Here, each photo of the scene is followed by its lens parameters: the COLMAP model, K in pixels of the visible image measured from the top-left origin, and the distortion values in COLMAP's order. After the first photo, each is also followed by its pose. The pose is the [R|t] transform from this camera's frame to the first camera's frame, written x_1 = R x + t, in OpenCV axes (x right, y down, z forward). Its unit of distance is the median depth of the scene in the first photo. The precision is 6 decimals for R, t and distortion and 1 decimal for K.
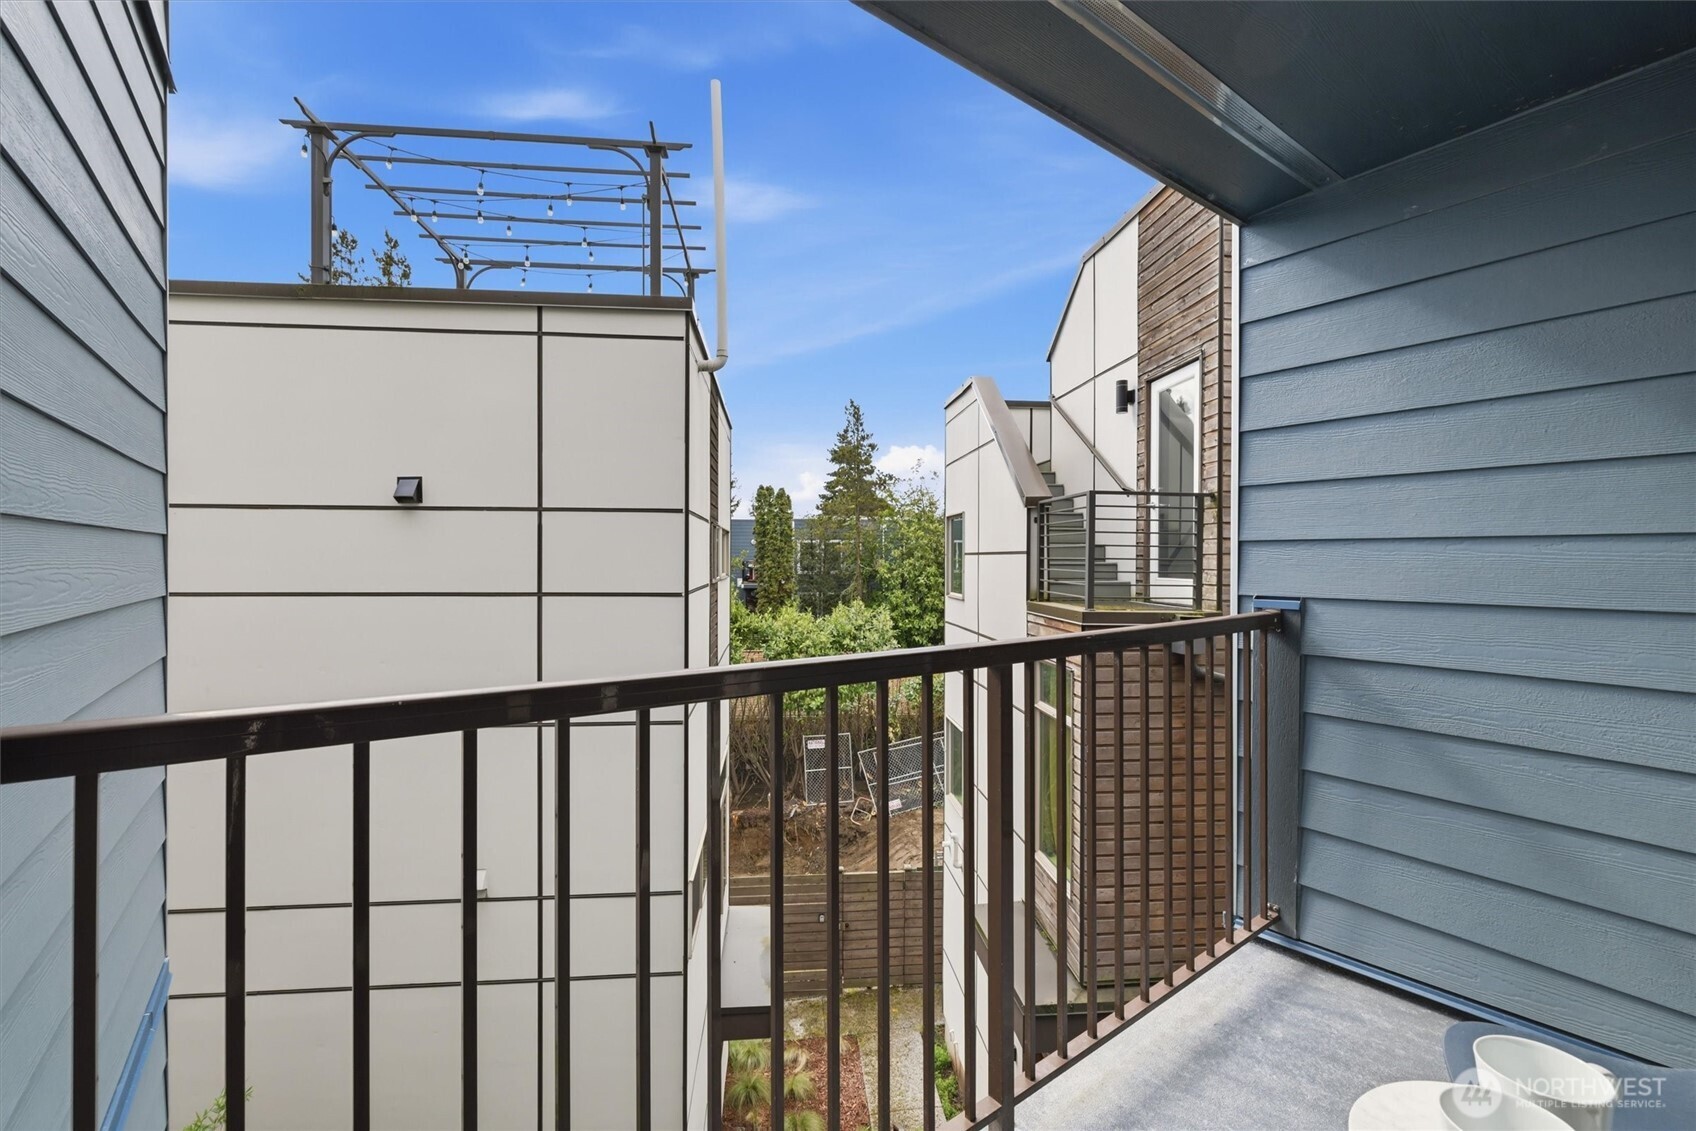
lens RADIAL K [[740.6, 0, 864.6], [0, 740.6, 548.6], [0, 0, 1]] dist [-0.000833, 0.000124]
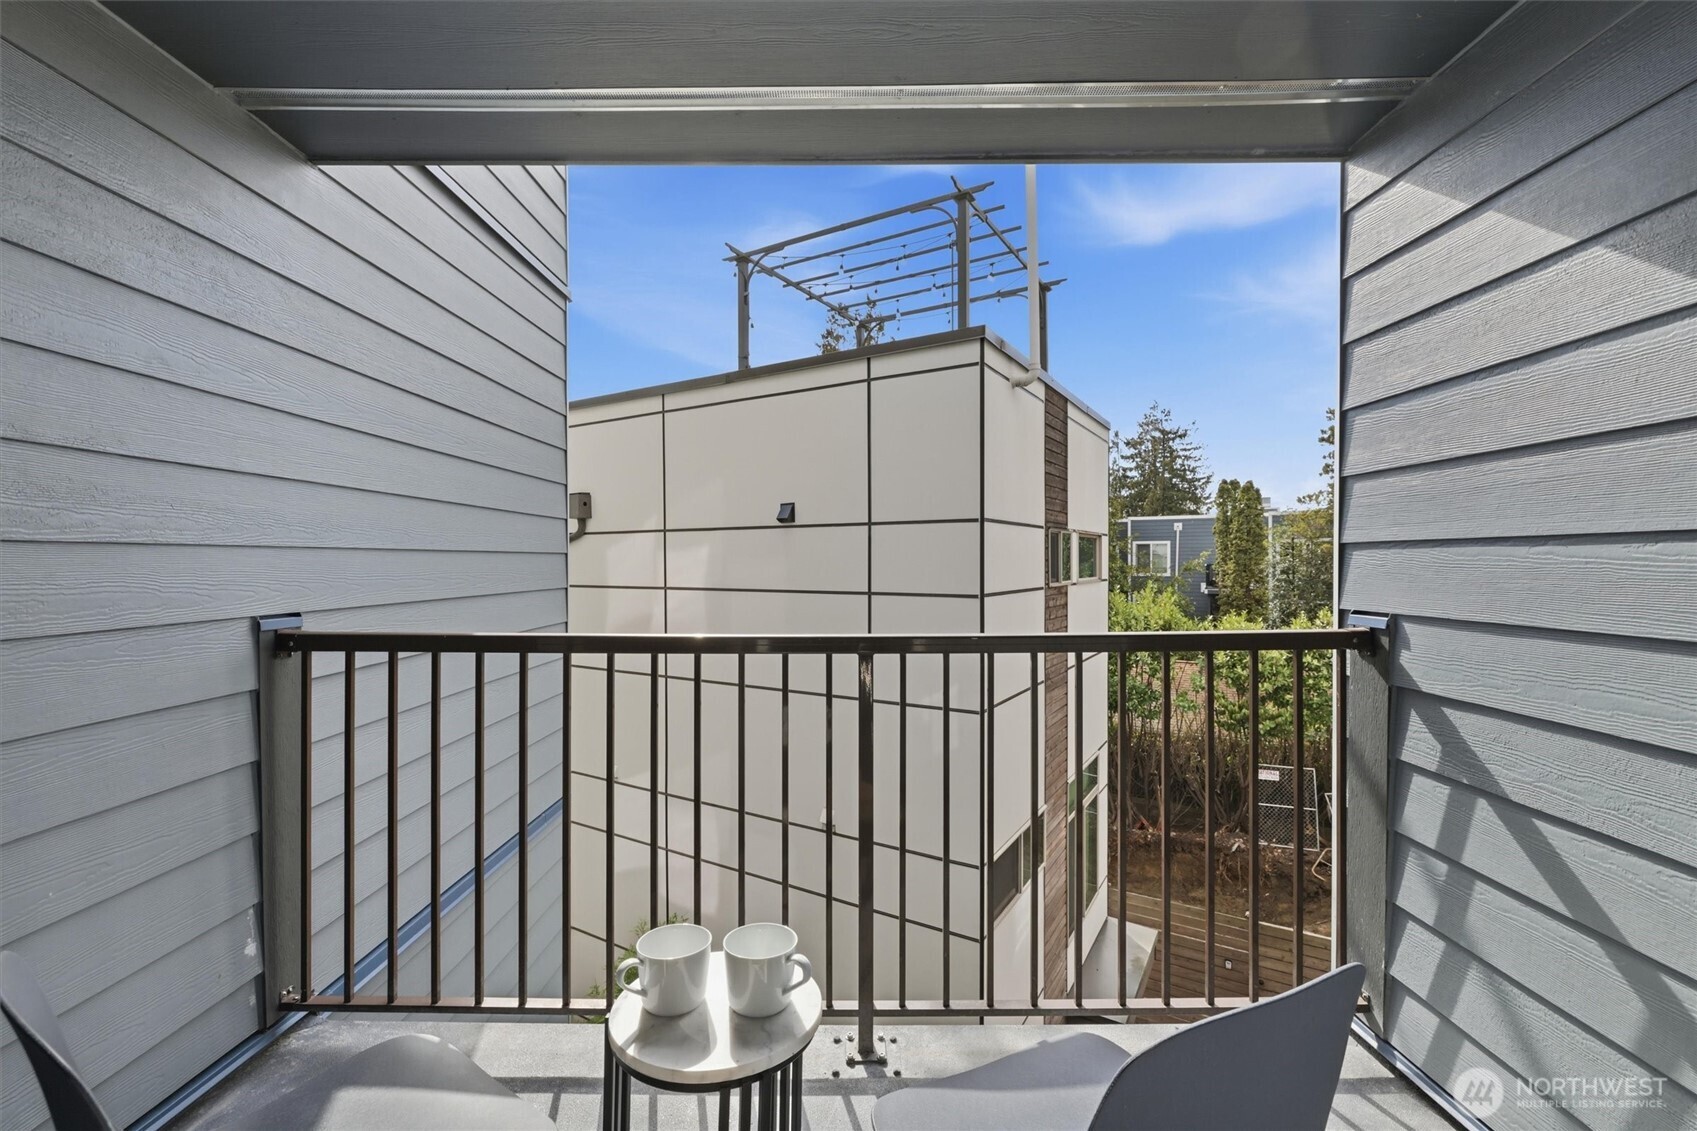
lens RADIAL K [[754.6, 0, 843.4], [0, 754.6, 549.3], [0, 0, 1]] dist [0.000932, 0.000200]
pose [[0.782503, -0.015088, -0.622464, 0.294945], [0.013646, 0.999882, -0.007082, -0.002743], [0.622498, -0.002952, 0.782616, -0.002006]]
